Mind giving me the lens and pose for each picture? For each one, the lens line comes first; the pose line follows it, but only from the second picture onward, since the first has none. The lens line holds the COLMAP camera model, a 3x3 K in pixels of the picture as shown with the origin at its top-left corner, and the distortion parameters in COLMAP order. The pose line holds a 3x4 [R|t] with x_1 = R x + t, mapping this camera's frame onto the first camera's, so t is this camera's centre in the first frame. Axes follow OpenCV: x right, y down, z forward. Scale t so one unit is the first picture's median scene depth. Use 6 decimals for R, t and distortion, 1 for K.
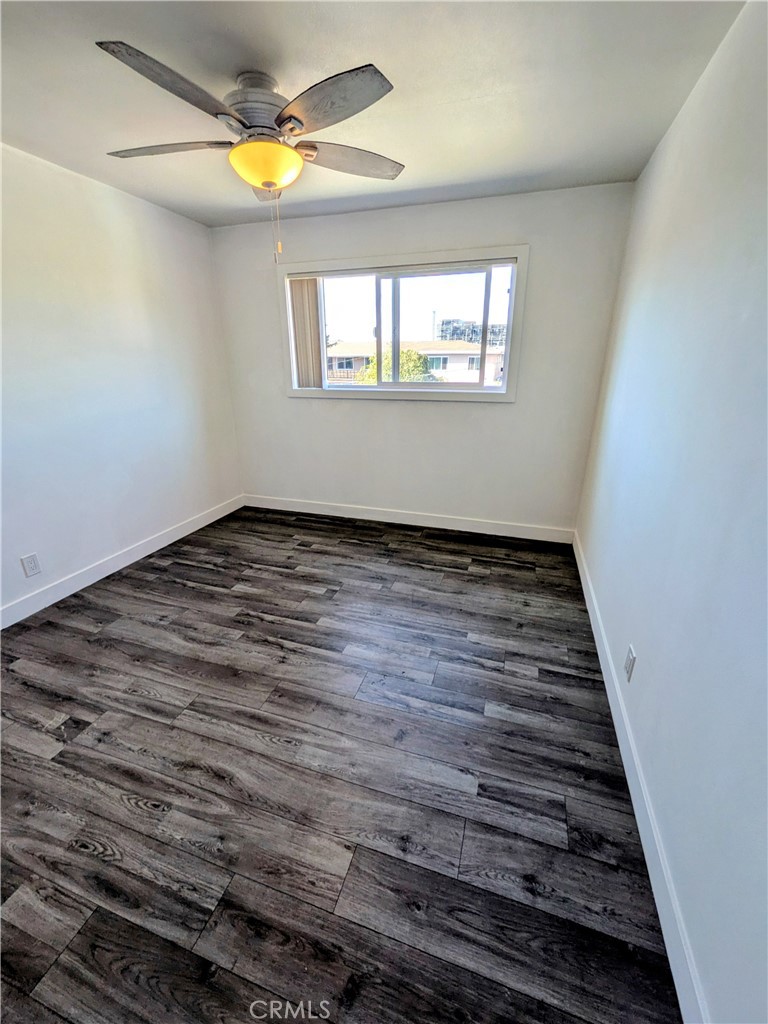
lens RADIAL K [[408.1, 0, 384.0], [0, 408.1, 512.0], [0, 0, 1]] dist [0.000649, -0.000125]
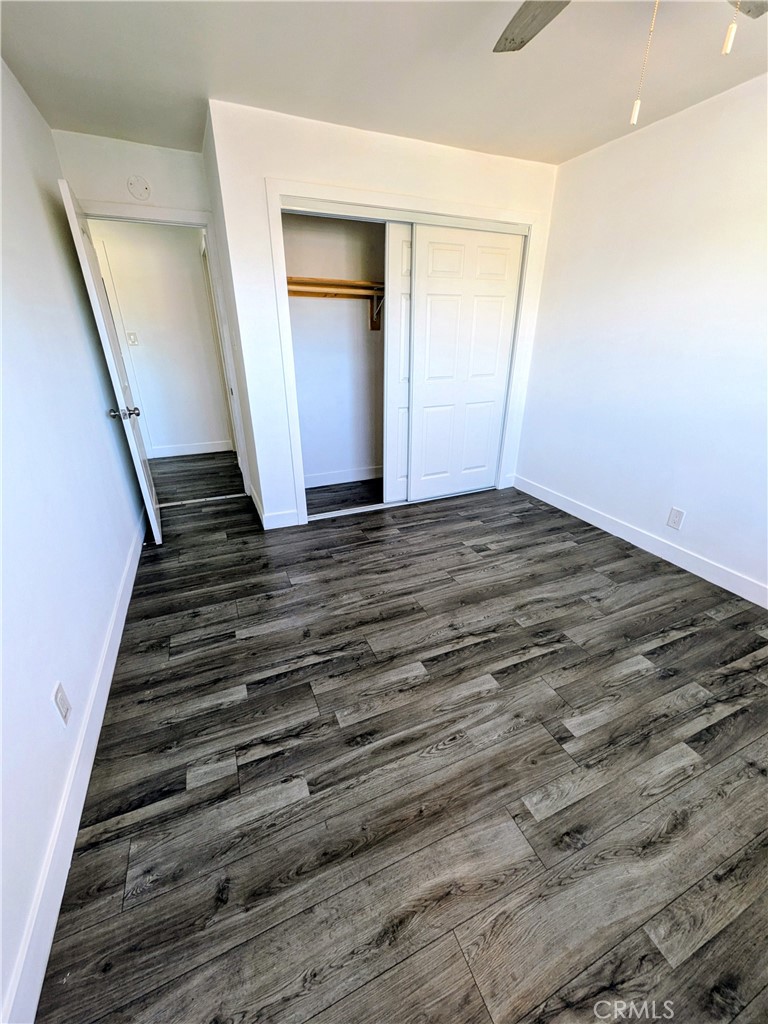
lens RADIAL K [[408.1, 0, 384.0], [0, 408.1, 512.0], [0, 0, 1]] dist [0.000649, -0.000125]
pose [[-0.744461, 0.269463, -0.610874, 0.415660], [-0.237457, 0.748261, 0.619451, -0.429083], [0.624013, 0.606213, -0.493066, 1.233776]]
